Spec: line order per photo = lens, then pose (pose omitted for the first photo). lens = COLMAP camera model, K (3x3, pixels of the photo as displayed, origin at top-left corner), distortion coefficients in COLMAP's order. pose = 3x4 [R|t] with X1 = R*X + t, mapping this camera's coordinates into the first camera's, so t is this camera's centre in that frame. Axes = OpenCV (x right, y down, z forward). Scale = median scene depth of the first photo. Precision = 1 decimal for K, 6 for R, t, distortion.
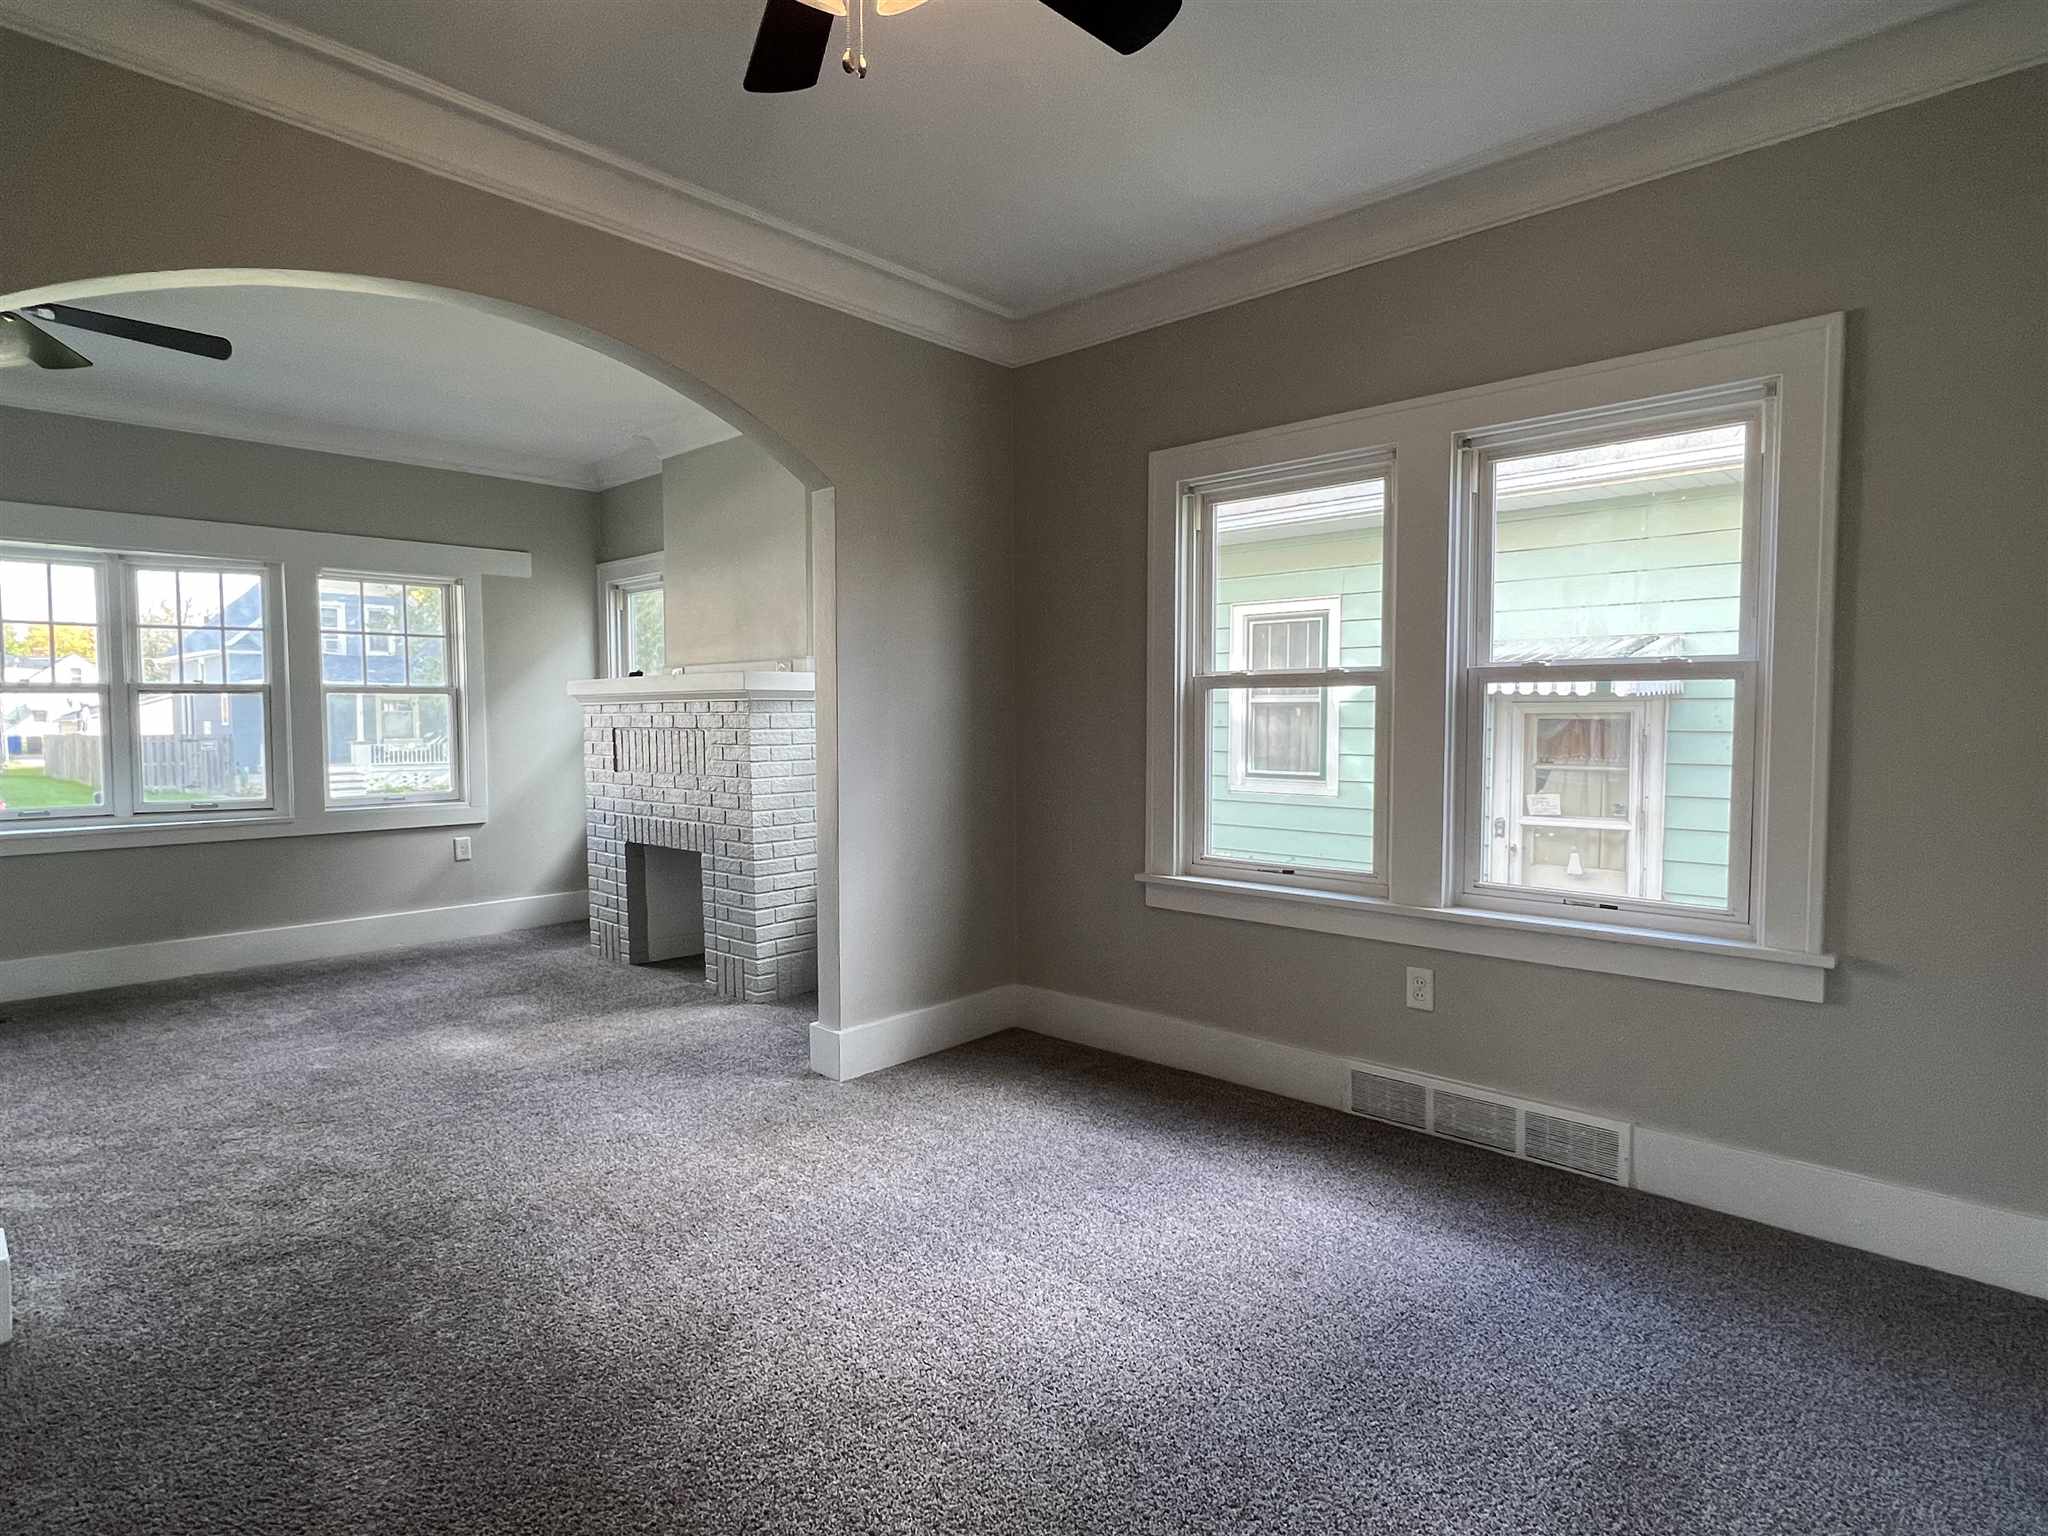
lens RADIAL K [[1075.5, 0, 1040.5], [0, 1075.5, 758.3], [0, 0, 1]] dist [0.000314, 0.000411]
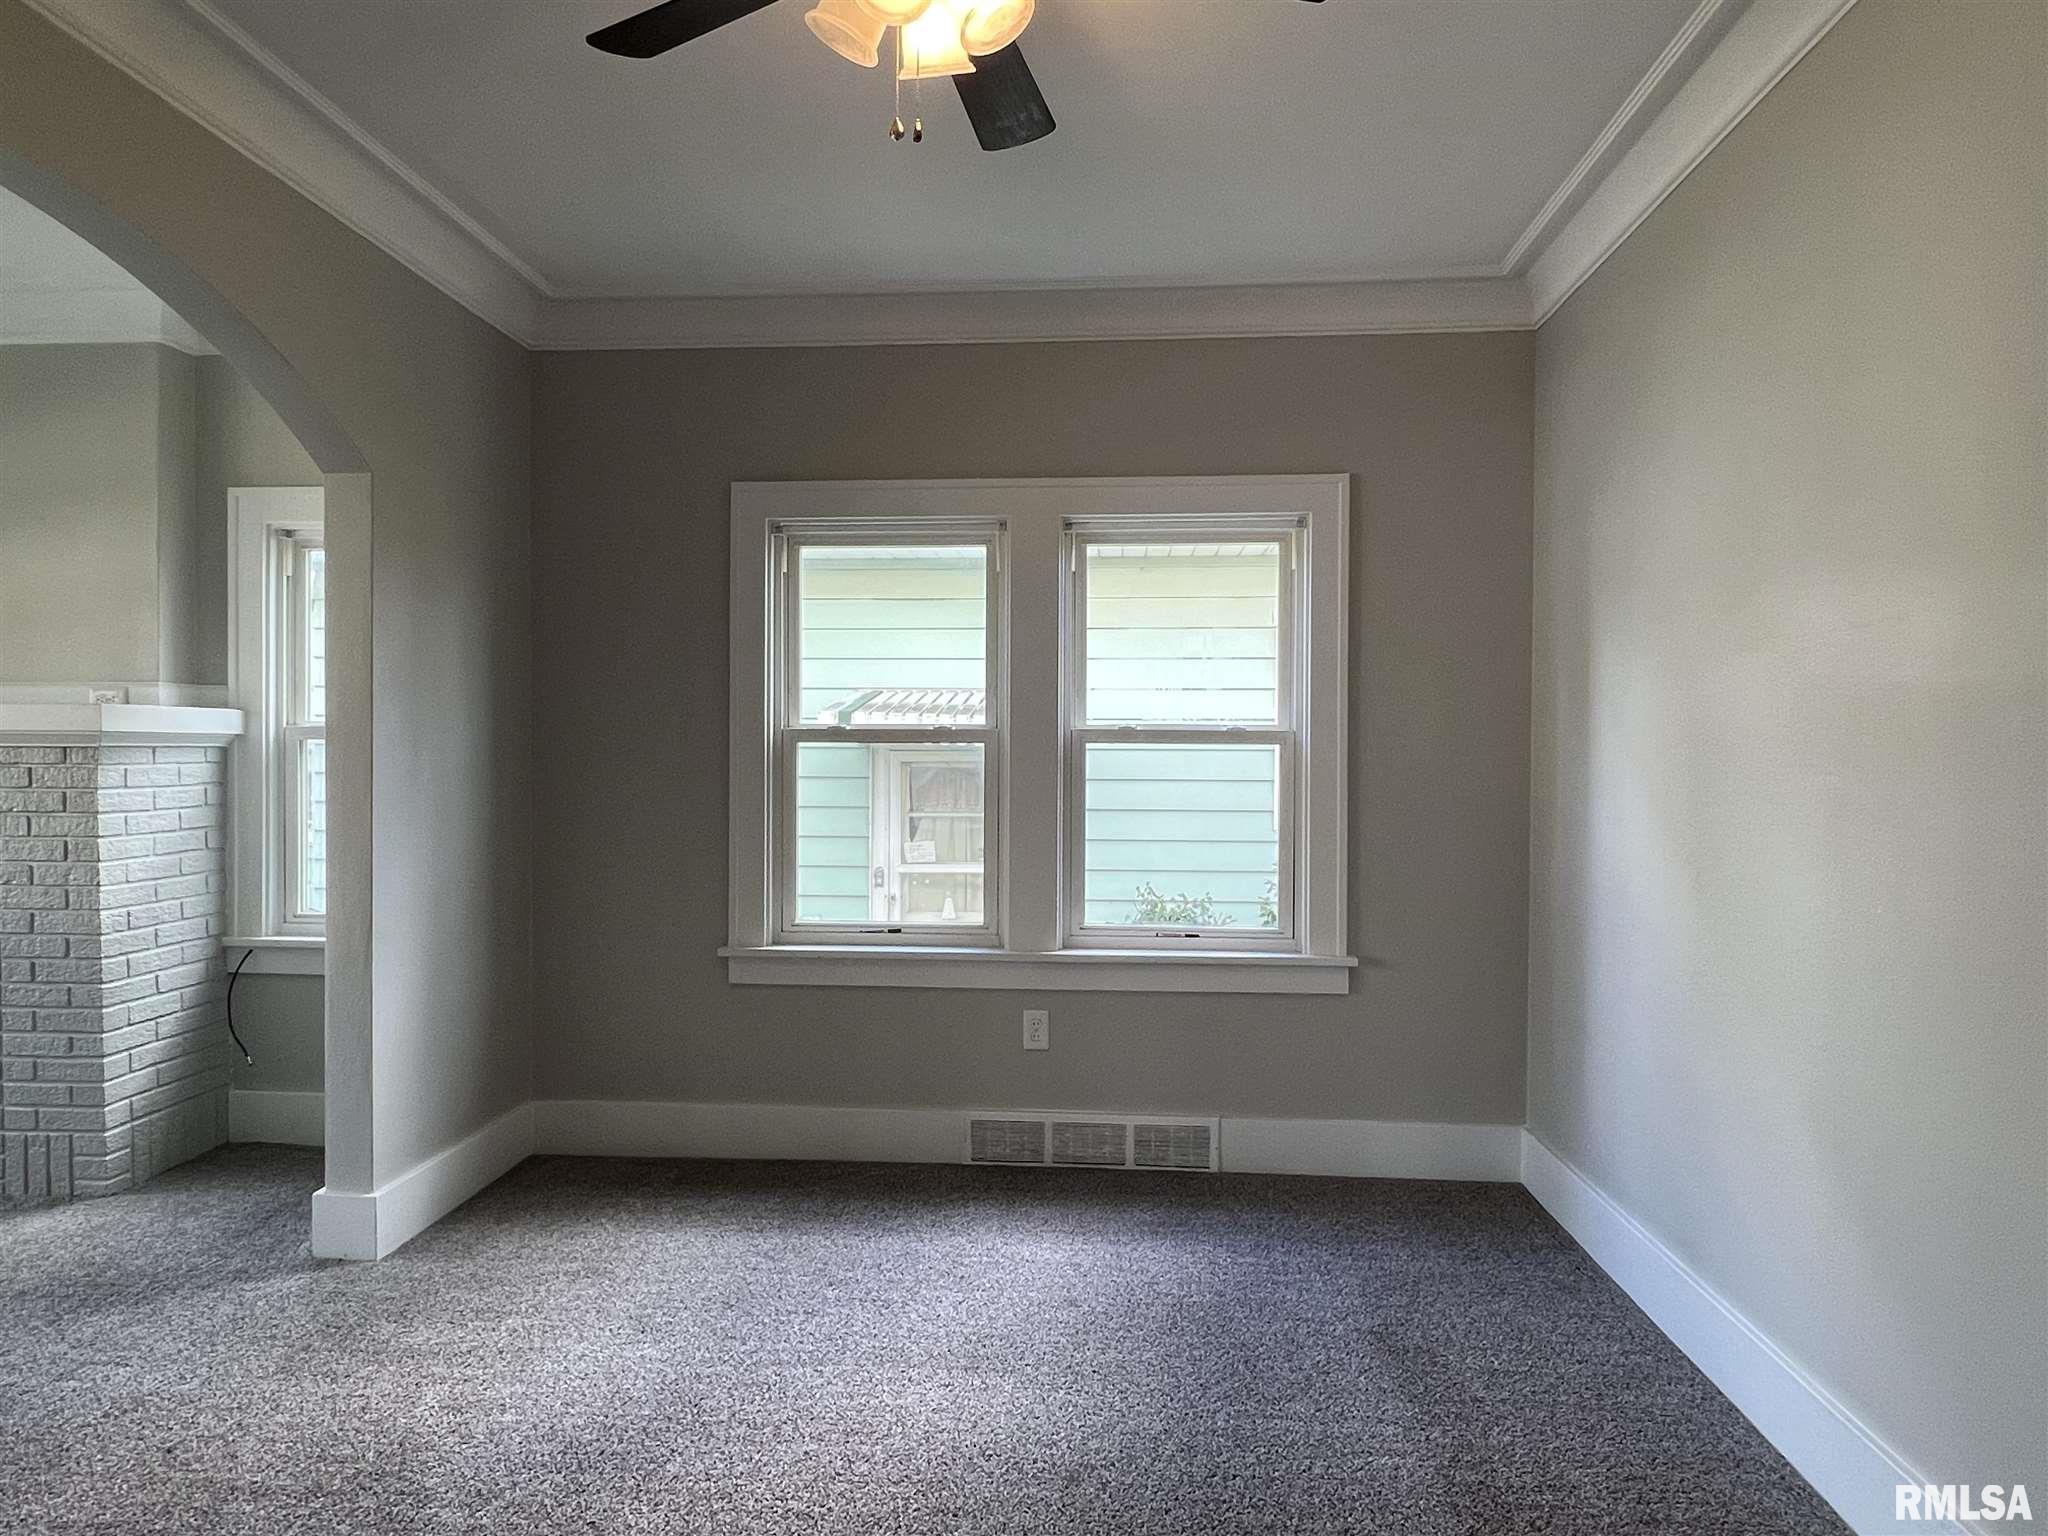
lens RADIAL K [[1249.4, 0, 1030.5], [0, 1249.4, 753.2], [0, 0, 1]] dist [0.002545, 0.000419]
pose [[0.788680, 0.006732, 0.614767, -0.366193], [0.019078, 0.999191, -0.035415, -0.013203], [-0.614507, 0.039660, 0.787914, 0.019903]]
